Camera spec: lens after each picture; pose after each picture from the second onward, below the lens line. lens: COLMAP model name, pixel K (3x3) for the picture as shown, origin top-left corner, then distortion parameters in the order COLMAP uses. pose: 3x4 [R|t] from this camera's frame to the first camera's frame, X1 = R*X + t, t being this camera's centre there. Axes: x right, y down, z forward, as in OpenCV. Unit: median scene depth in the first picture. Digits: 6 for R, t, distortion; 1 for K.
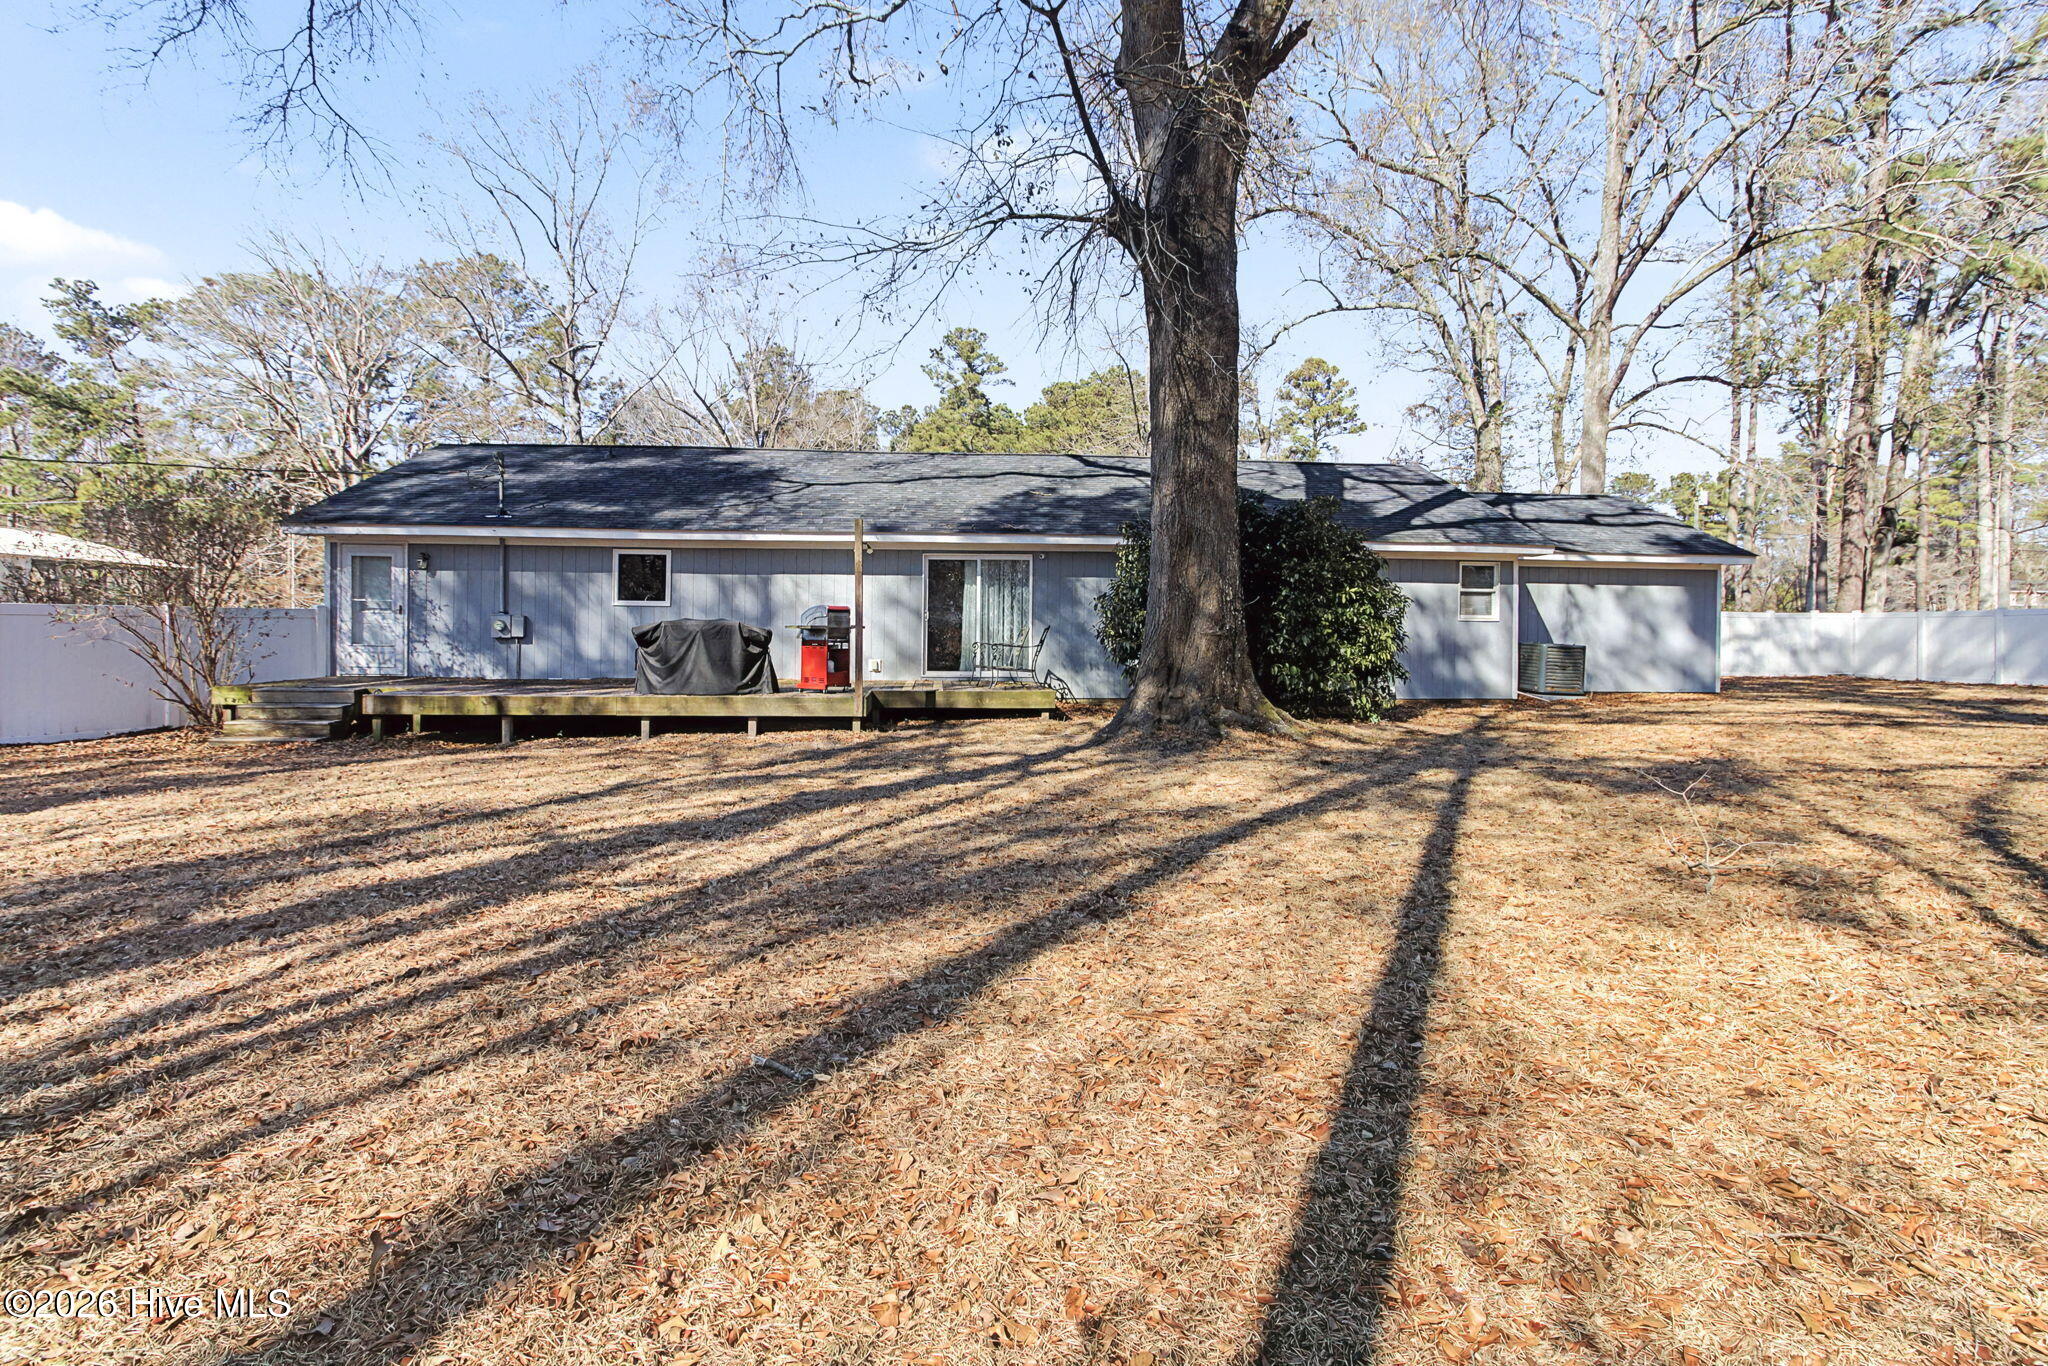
lens RADIAL K [[993.1, 0, 1027.8], [0, 993.1, 659.6], [0, 0, 1]] dist [-0.001751, -0.000048]
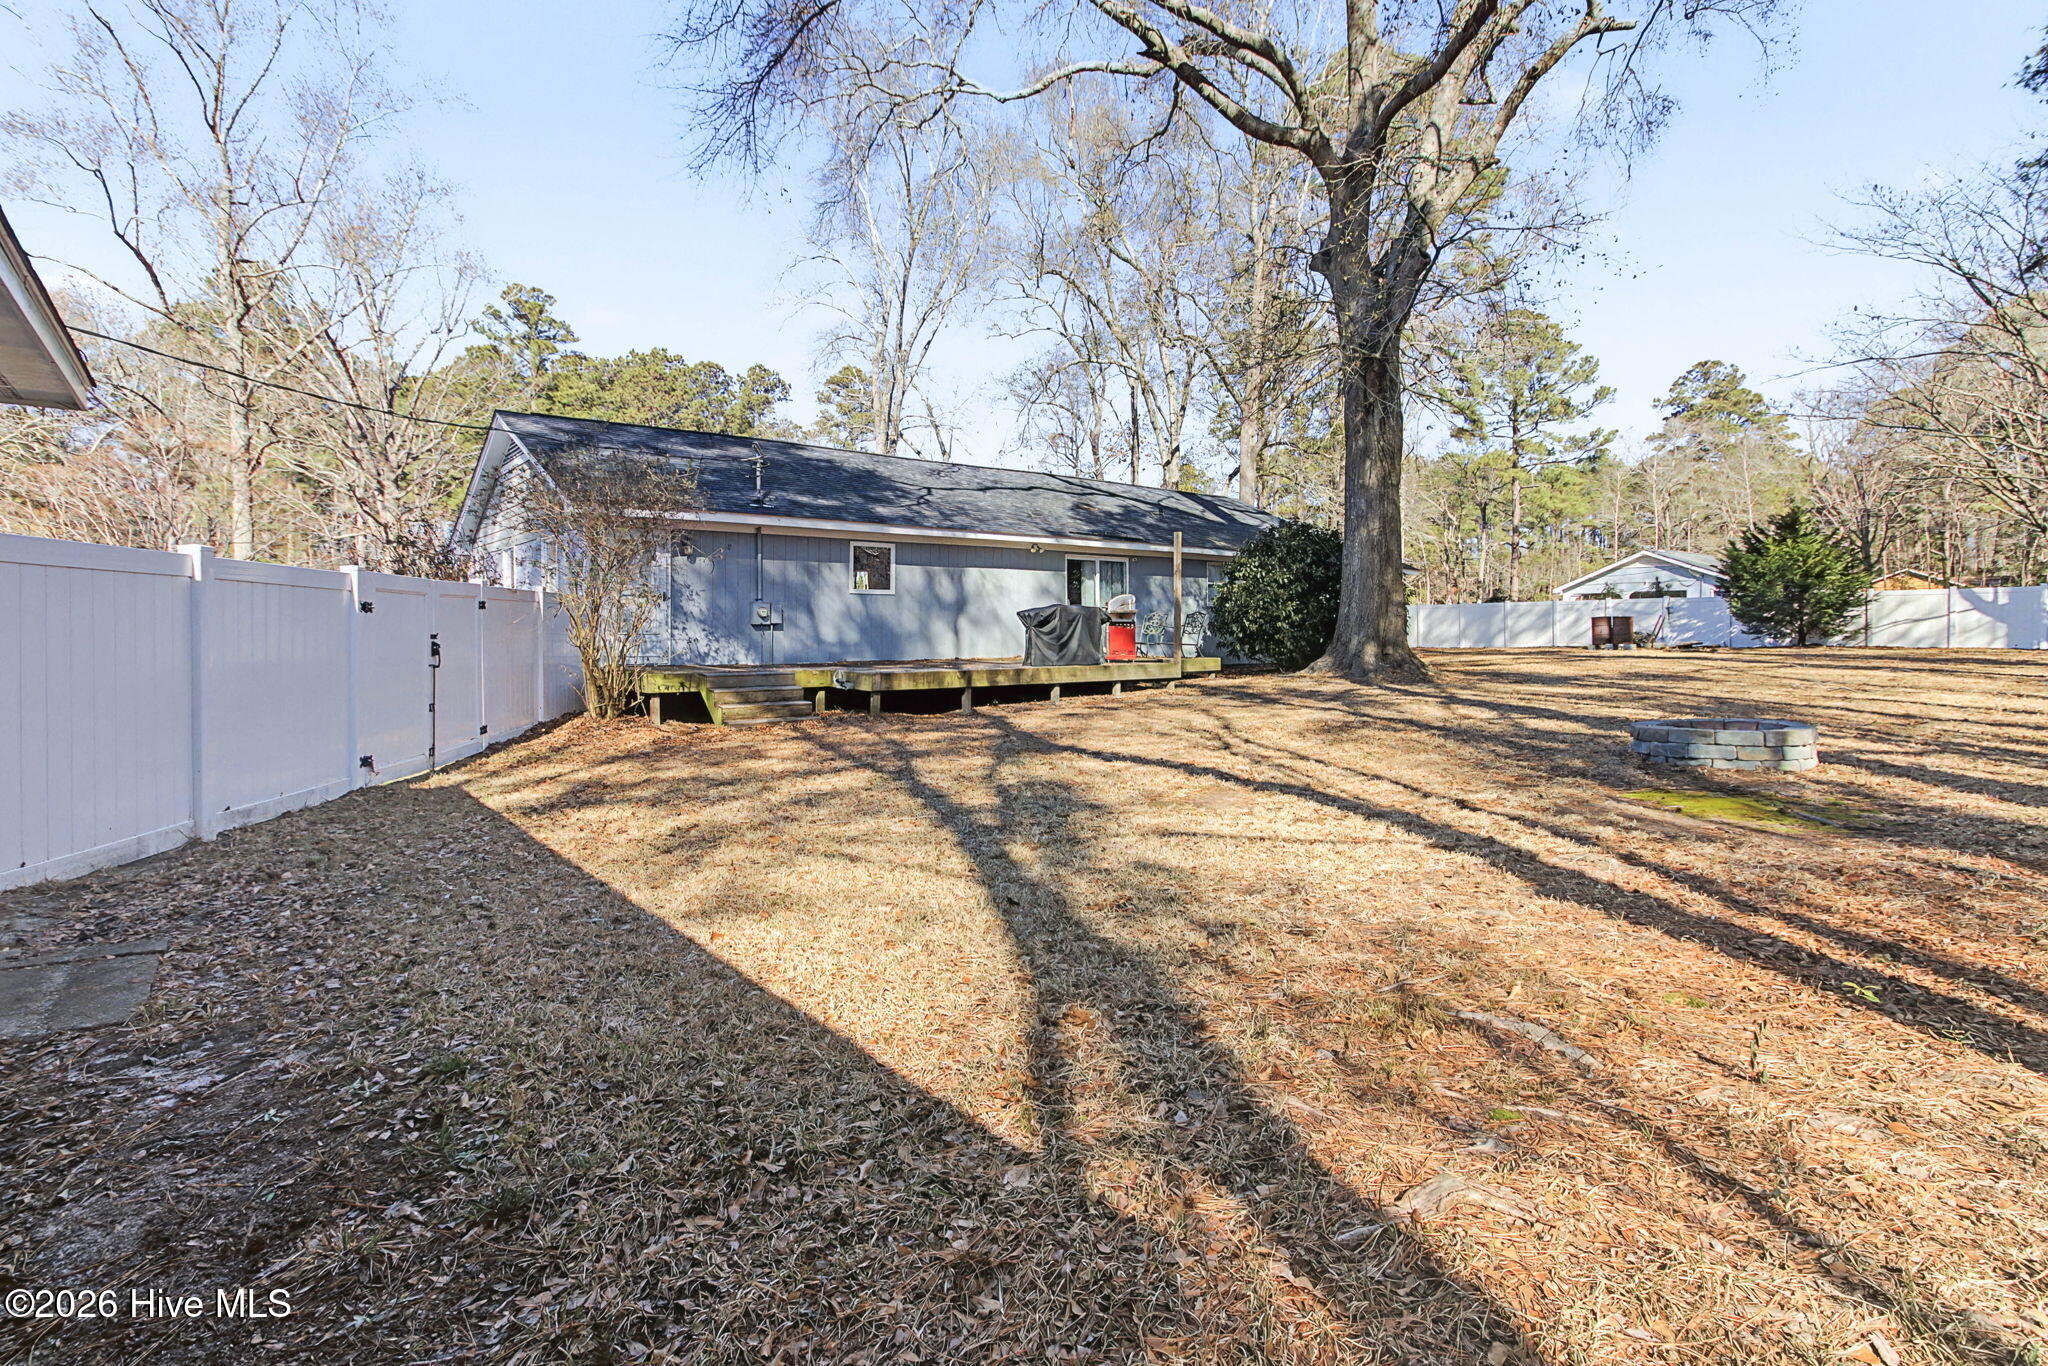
lens RADIAL K [[993.1, 0, 1027.8], [0, 993.1, 659.6], [0, 0, 1]] dist [-0.001751, -0.000048]
pose [[0.831471, -0.028517, 0.554835, -0.864173], [0.023878, 0.999593, 0.015593, 0.006025], [-0.555054, 0.000283, 0.831814, -0.010843]]
